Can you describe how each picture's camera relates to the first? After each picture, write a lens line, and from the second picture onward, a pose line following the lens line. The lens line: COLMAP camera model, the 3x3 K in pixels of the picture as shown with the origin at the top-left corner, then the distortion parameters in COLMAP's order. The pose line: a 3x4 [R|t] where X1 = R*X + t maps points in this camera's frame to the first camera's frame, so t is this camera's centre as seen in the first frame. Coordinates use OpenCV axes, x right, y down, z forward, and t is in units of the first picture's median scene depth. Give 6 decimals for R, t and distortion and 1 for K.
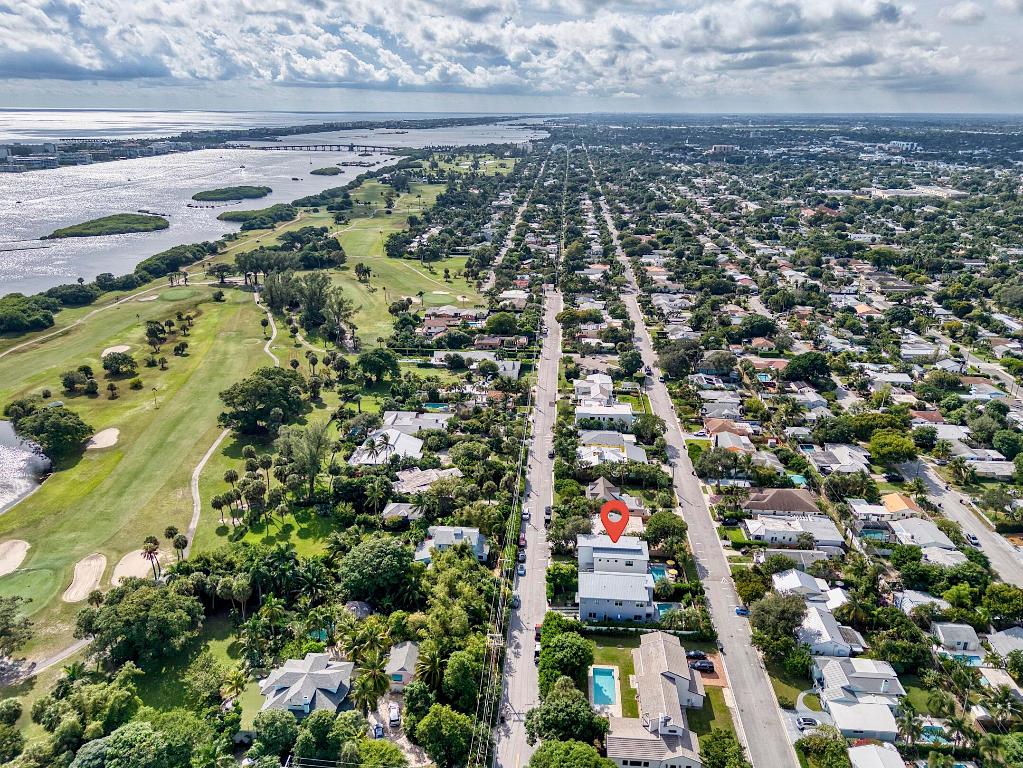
lens RADIAL K [[763.8, 0, 511.5], [0, 763.8, 384.0], [0, 0, 1]] dist [0.065743, -0.063788]
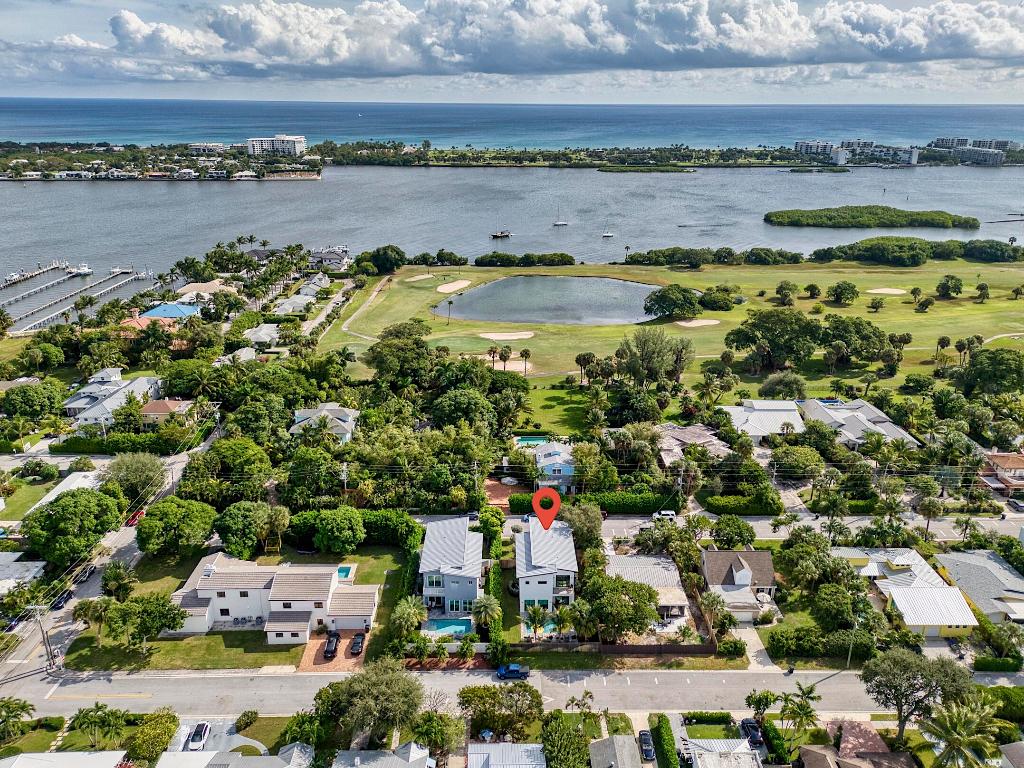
lens RADIAL K [[764.5, 0, 512.0], [0, 764.5, 384.0], [0, 0, 1]] dist [0.065743, -0.063788]
pose [[0.068077, 0.336563, -0.939197, 0.470533], [-0.341438, 0.892395, 0.295043, -0.076734], [0.937435, 0.300592, 0.175668, 0.509722]]
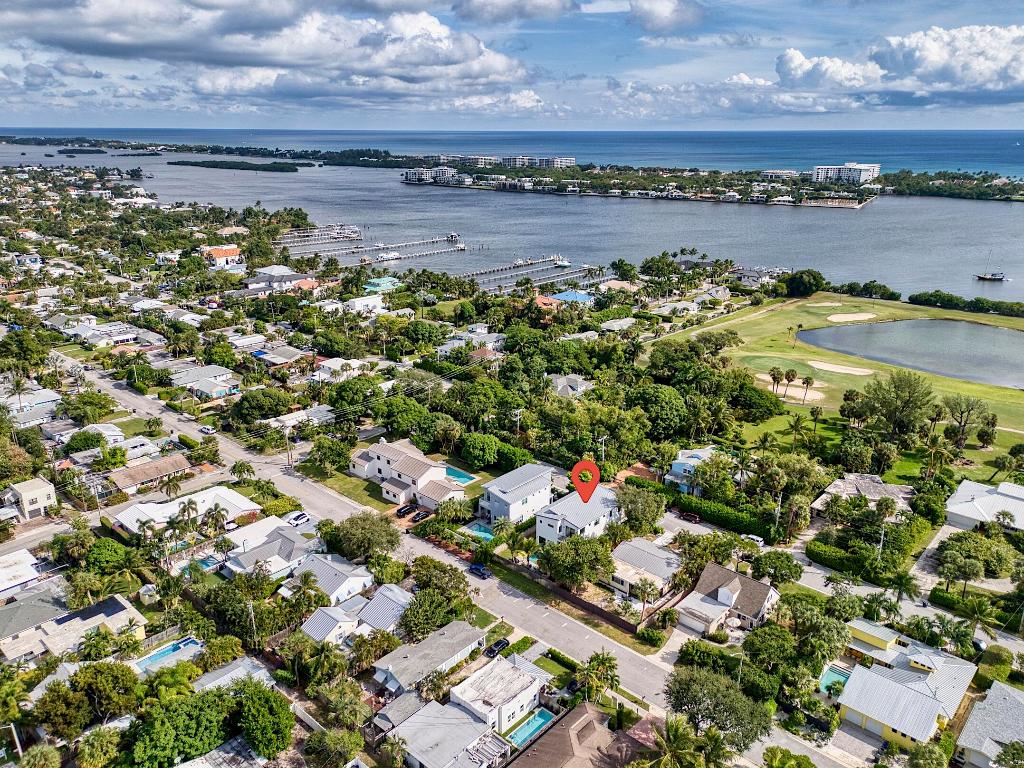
lens RADIAL K [[764.5, 0, 512.0], [0, 764.5, 384.0], [0, 0, 1]] dist [0.065743, -0.063788]
pose [[-0.640652, 0.233059, -0.731607, 0.470442], [-0.263403, 0.828295, 0.494516, -0.177082], [0.721238, 0.509520, -0.469261, 0.804109]]
